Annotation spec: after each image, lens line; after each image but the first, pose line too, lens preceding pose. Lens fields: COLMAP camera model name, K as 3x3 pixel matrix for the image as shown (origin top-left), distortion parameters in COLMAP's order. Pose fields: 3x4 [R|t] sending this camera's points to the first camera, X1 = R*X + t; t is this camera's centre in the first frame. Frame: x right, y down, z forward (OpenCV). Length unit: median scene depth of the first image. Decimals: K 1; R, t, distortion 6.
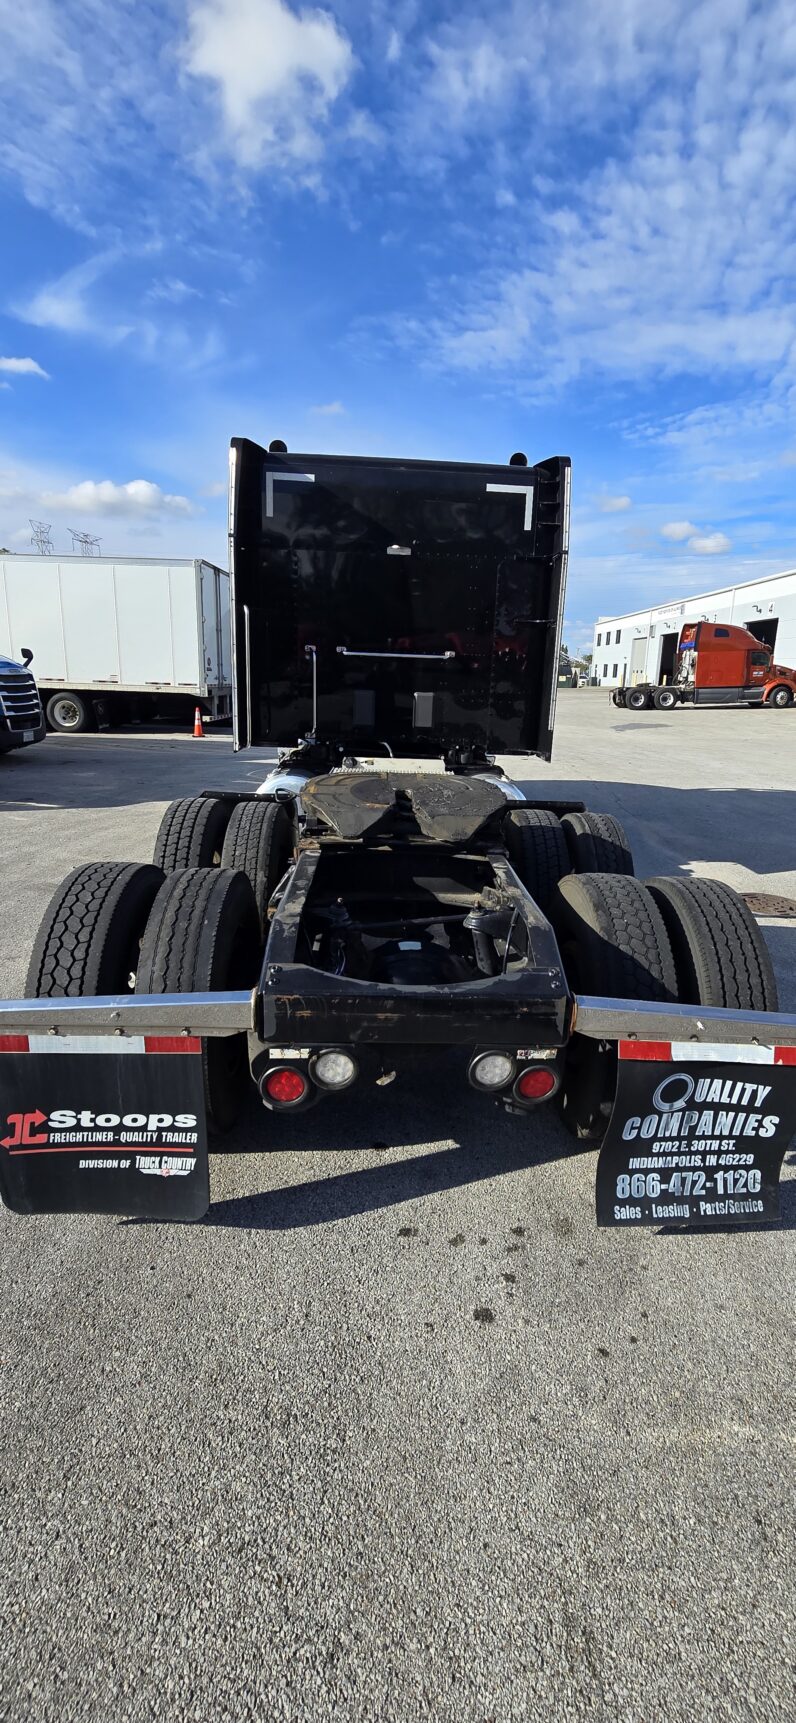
lens RADIAL K [[704.0, 0, 425.0], [0, 704.0, 861.0], [0, 0, 1]] dist [-0.017567, 0.004525]
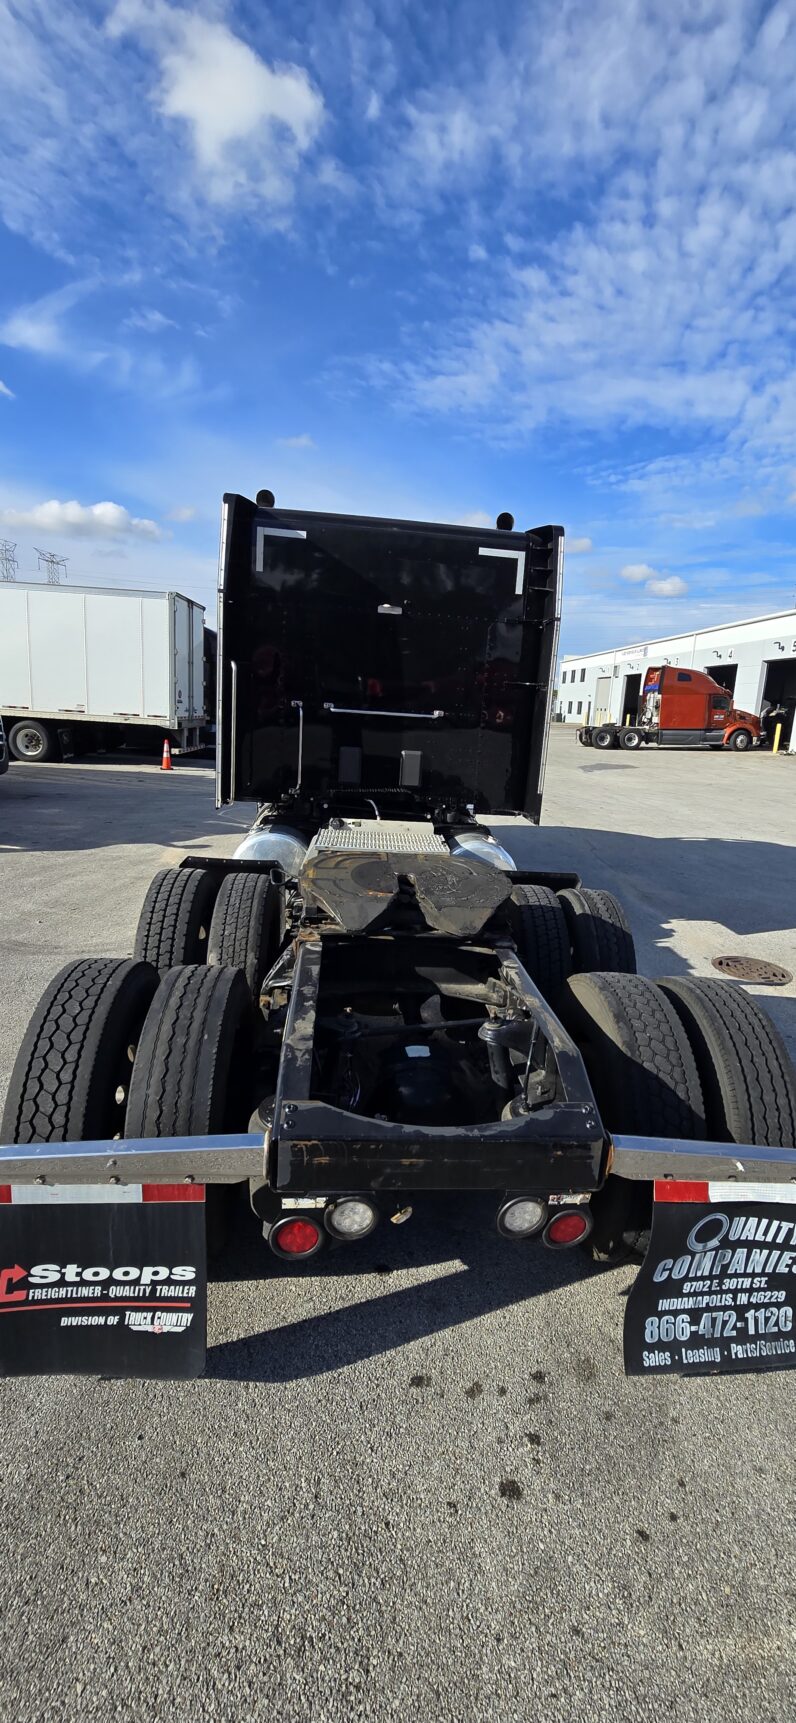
lens RADIAL K [[704.0, 0, 425.0], [0, 704.0, 861.0], [0, 0, 1]] dist [-0.017567, 0.004525]
pose [[0.998494, 0.018943, 0.051480, -0.078398], [-0.016842, 0.999019, -0.040948, -0.116219], [-0.052205, 0.040019, 0.997834, 0.055921]]
